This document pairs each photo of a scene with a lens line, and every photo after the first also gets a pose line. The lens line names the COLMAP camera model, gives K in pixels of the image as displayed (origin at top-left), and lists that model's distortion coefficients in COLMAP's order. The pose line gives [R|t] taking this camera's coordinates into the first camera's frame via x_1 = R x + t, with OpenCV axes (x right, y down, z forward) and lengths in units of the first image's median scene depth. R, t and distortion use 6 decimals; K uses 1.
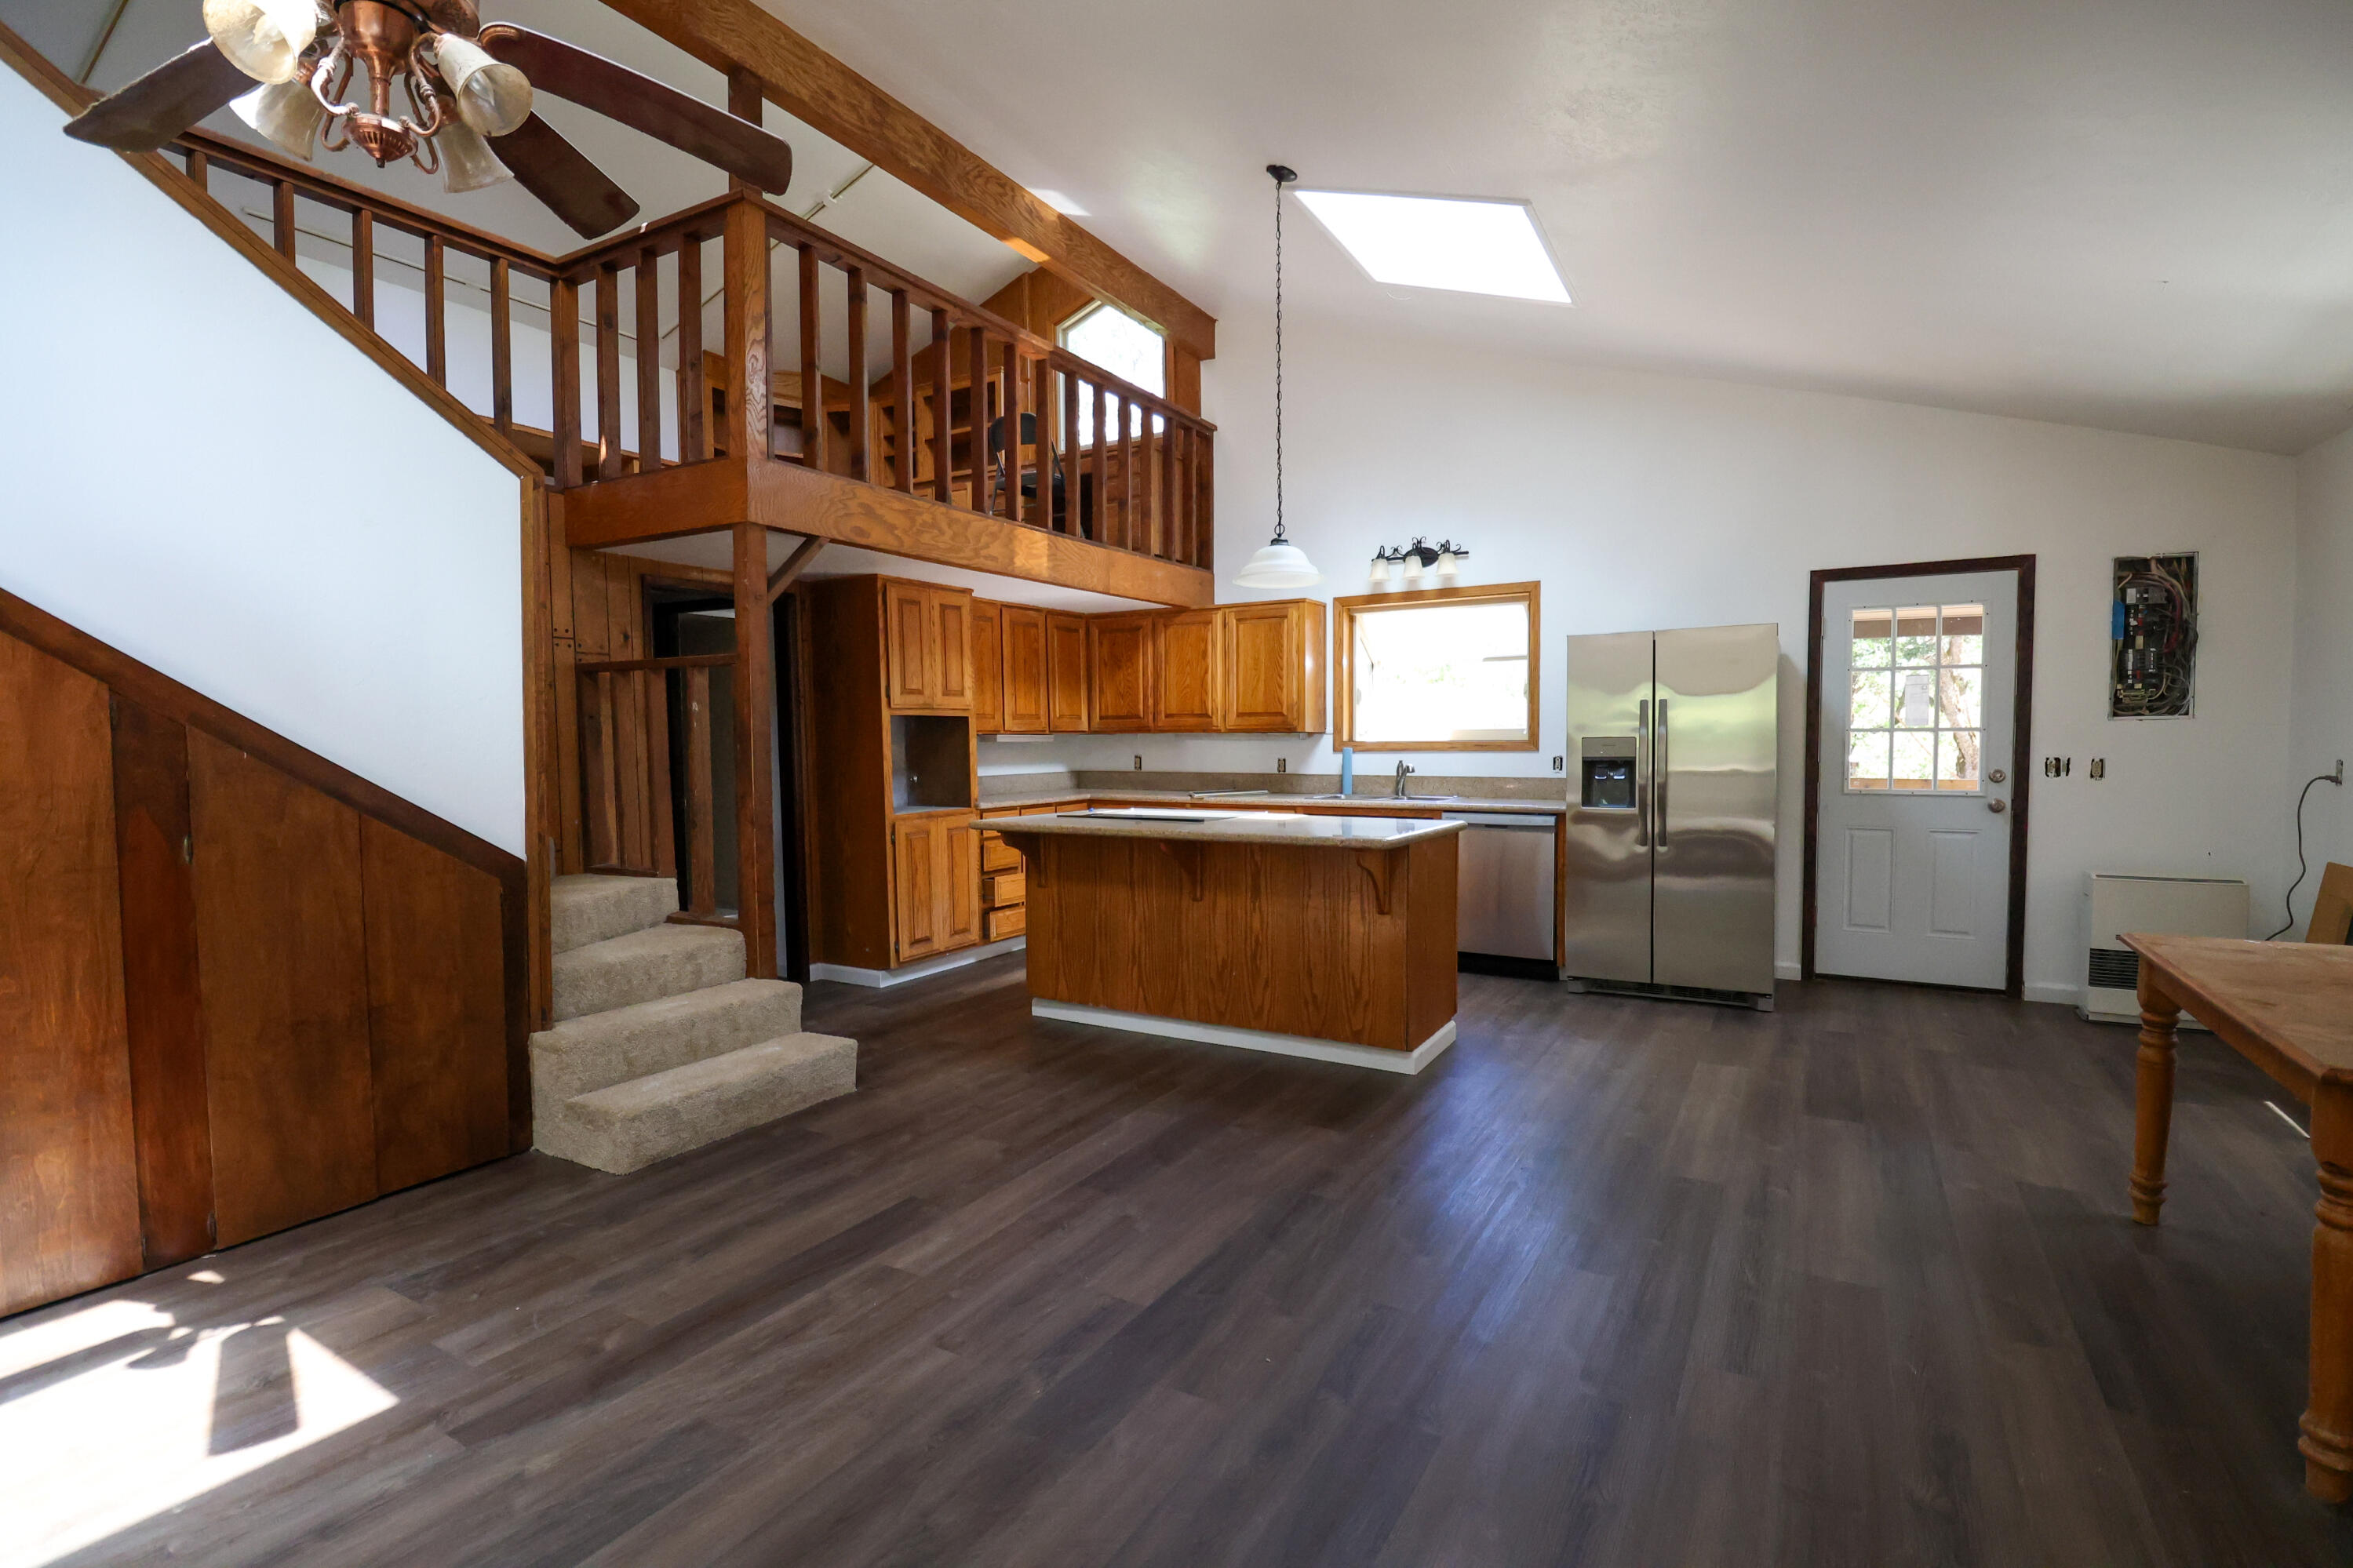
lens RADIAL K [[1085.1, 0, 1187.7], [0, 1085.1, 800.0], [0, 0, 1]] dist [-0.000572, -0.017686]
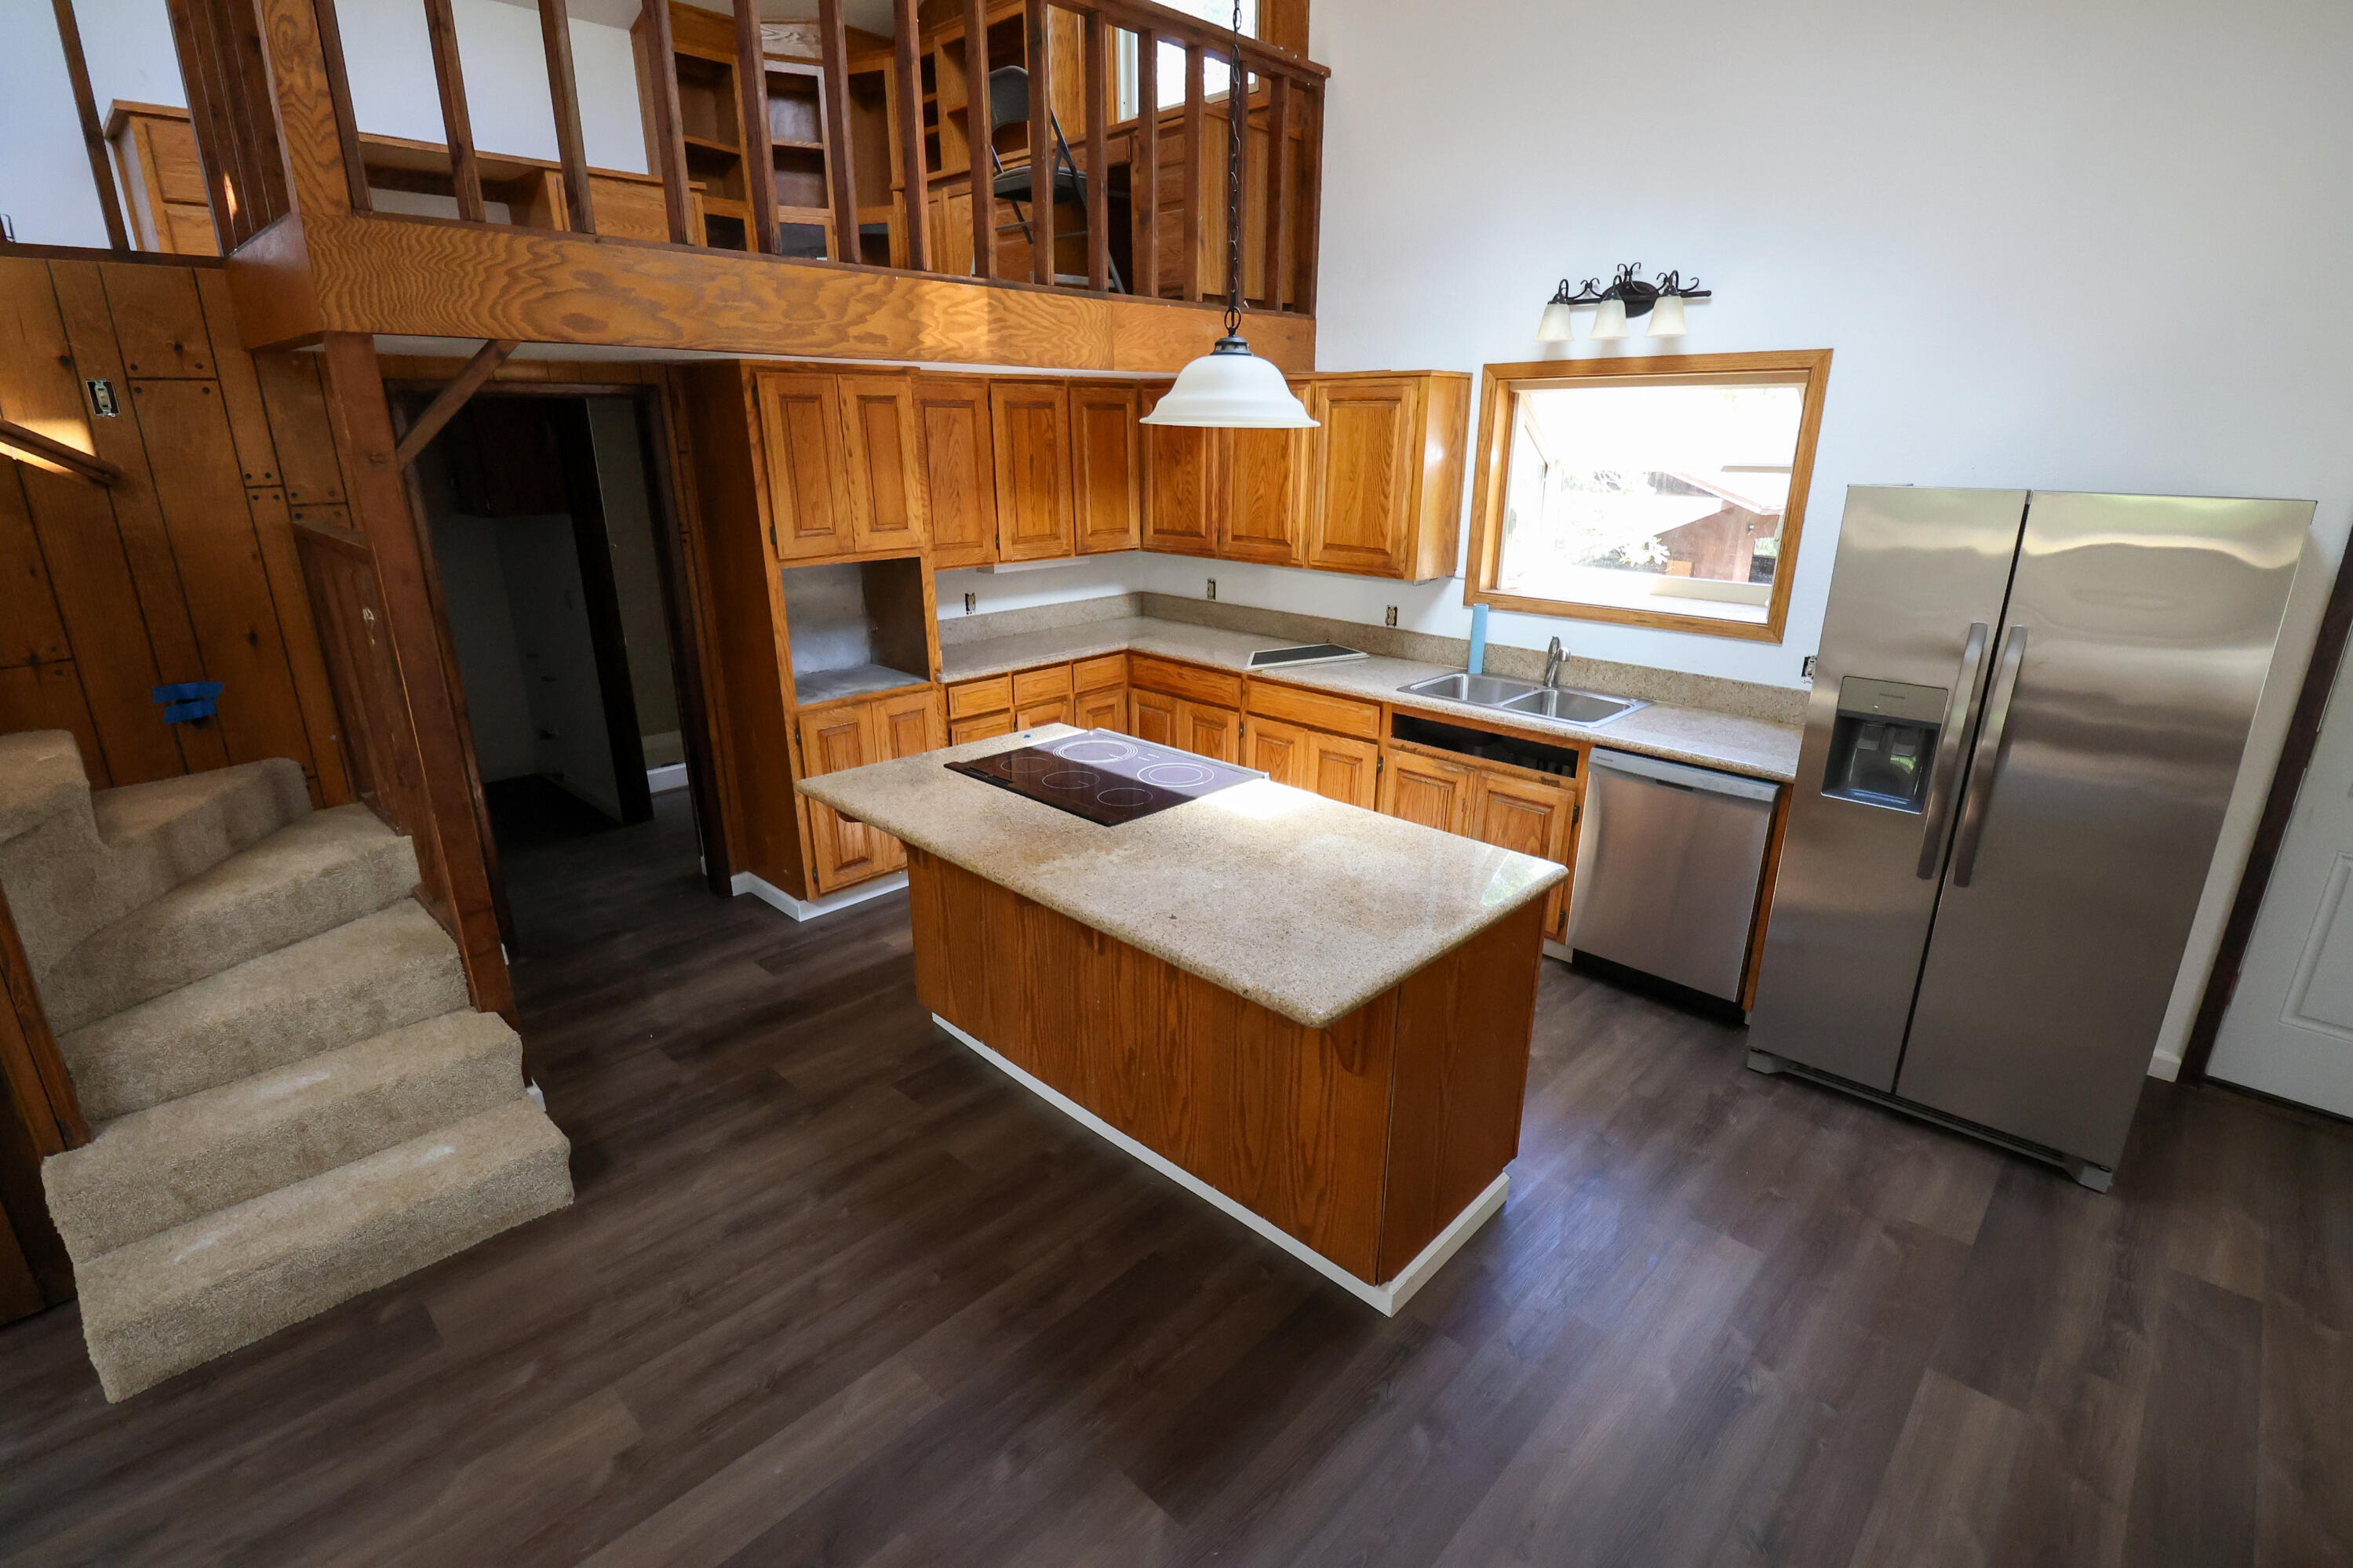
lens RADIAL K [[1084.5, 0, 1189.7], [0, 1084.5, 787.2], [0, 0, 1]] dist [0.001594, -0.013690]
pose [[0.972479, 0.083265, -0.217606, 0.164108], [-0.023986, 0.964778, 0.261971, -0.142841], [0.231755, -0.249541, 0.940223, 0.386727]]
